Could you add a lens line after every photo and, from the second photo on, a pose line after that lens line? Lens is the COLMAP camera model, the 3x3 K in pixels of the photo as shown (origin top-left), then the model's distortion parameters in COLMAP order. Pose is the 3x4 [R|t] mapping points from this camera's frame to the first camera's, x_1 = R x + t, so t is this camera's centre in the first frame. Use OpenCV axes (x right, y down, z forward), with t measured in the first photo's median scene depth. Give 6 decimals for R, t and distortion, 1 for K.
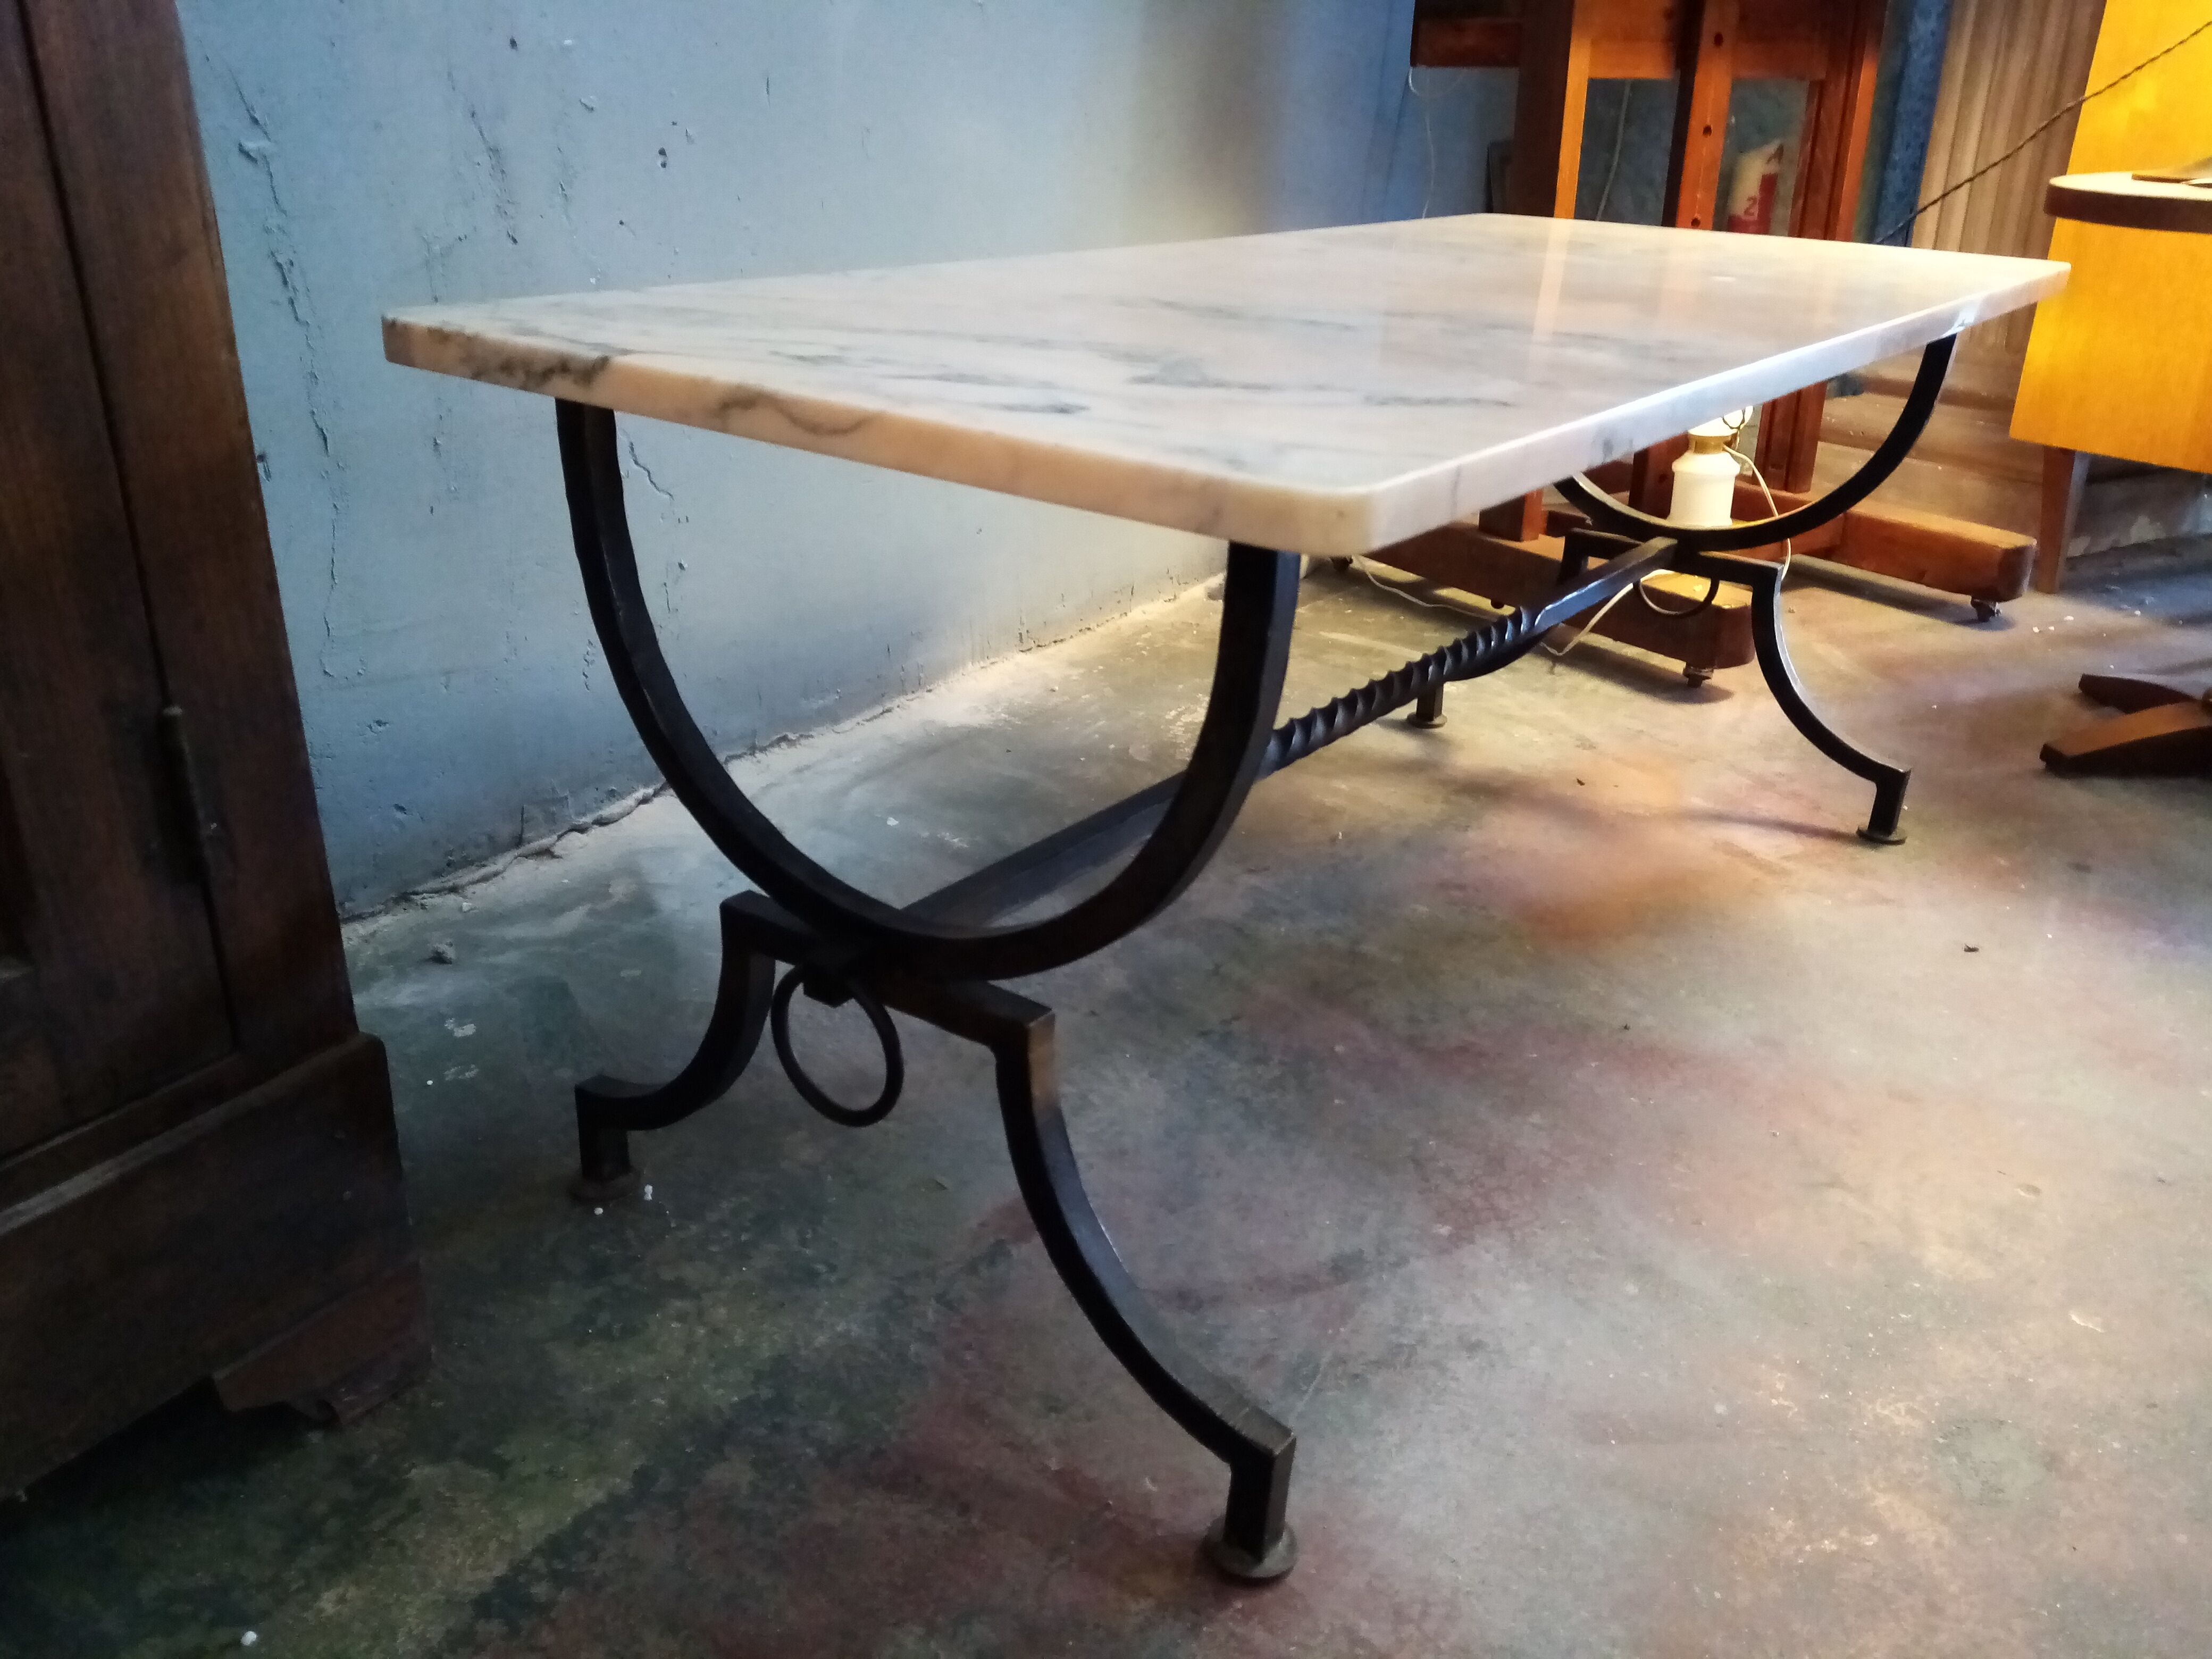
lens RADIAL K [[1793.0, 0, 1162.1], [0, 1793.0, 807.7], [0, 0, 1]] dist [0.041347, -0.085805]
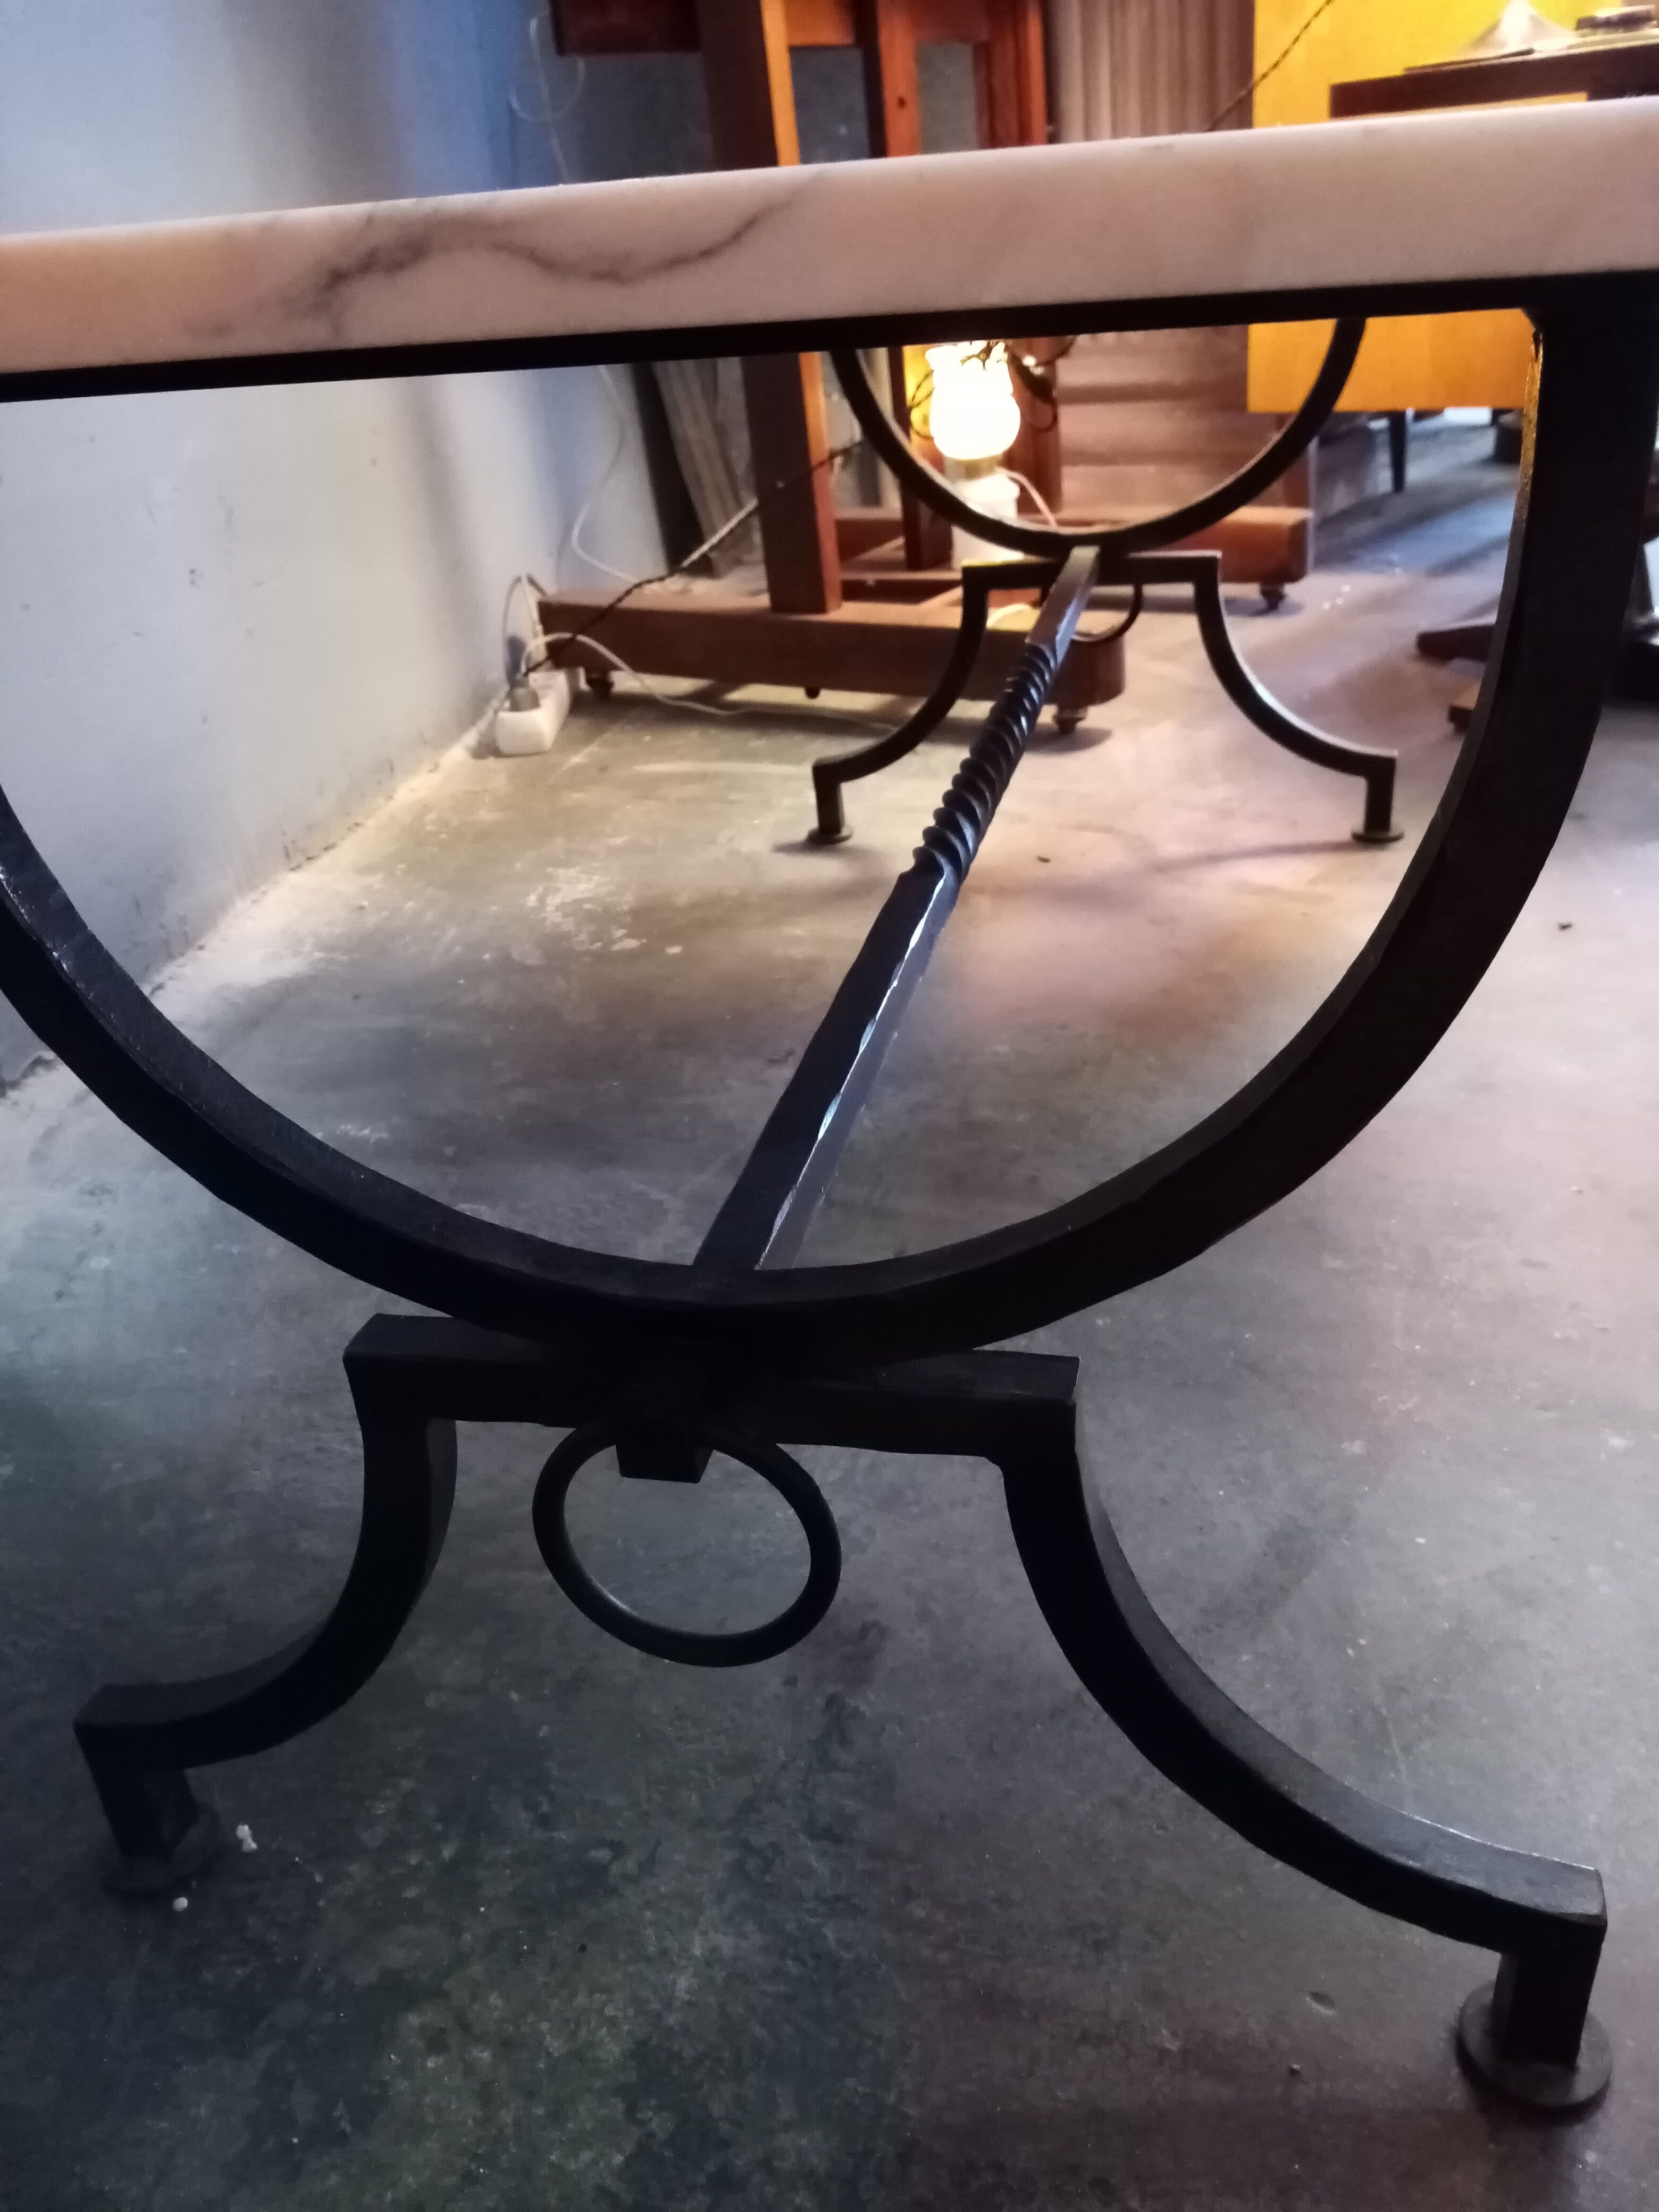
lens RADIAL K [[1793.0, 0, 883.0], [0, 1793.0, 1067.9], [0, 0, 1]] dist [0.041347, -0.085805]
pose [[0.910847, -0.269666, 0.312471, -0.131749], [0.250333, 0.962852, 0.101238, -0.024778], [-0.328164, -0.013991, 0.944517, 0.231603]]
